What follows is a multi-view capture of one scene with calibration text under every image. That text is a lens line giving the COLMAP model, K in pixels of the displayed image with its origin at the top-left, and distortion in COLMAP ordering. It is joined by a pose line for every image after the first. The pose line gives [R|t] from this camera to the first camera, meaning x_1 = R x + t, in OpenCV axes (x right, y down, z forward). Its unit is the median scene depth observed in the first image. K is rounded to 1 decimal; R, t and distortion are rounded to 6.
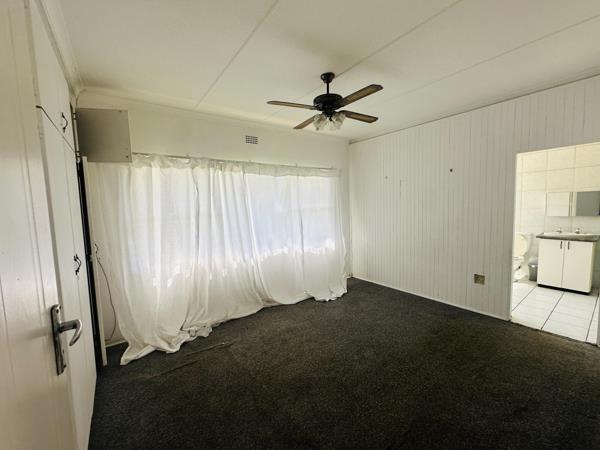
lens RADIAL K [[246.2, 0, 300.0], [0, 246.2, 225.0], [0, 0, 1]] dist [-0.000365, 0.000075]
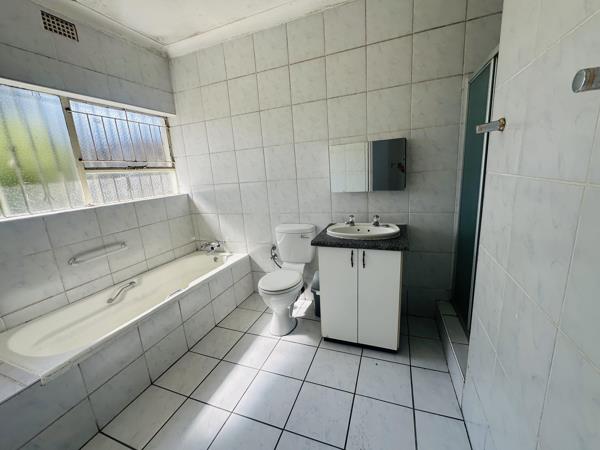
lens RADIAL K [[246.2, 0, 300.0], [0, 246.2, 225.0], [0, 0, 1]] dist [-0.000365, 0.000075]
pose [[0.850246, -0.134414, 0.508934, 0.943043], [0.076392, 0.988121, 0.133348, -0.059255], [-0.520812, -0.074500, 0.850414, 0.832870]]
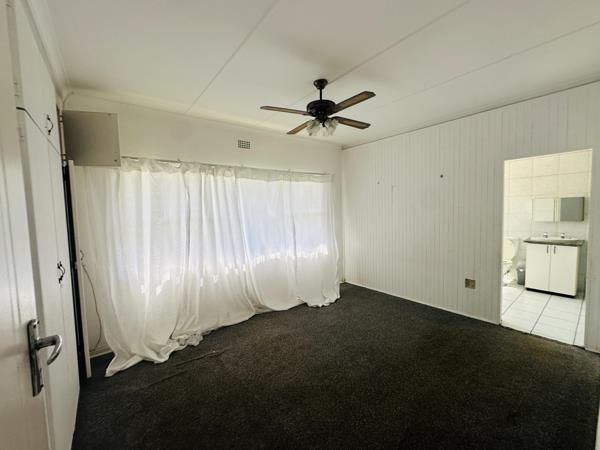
lens RADIAL K [[246.2, 0, 300.0], [0, 246.2, 225.0], [0, 0, 1]] dist [-0.000365, 0.000075]
pose [[0.999500, -0.000602, 0.031615, -0.002789], [0.001194, 0.999824, -0.018716, -0.003133], [-0.031598, 0.018744, 0.999325, 0.006715]]
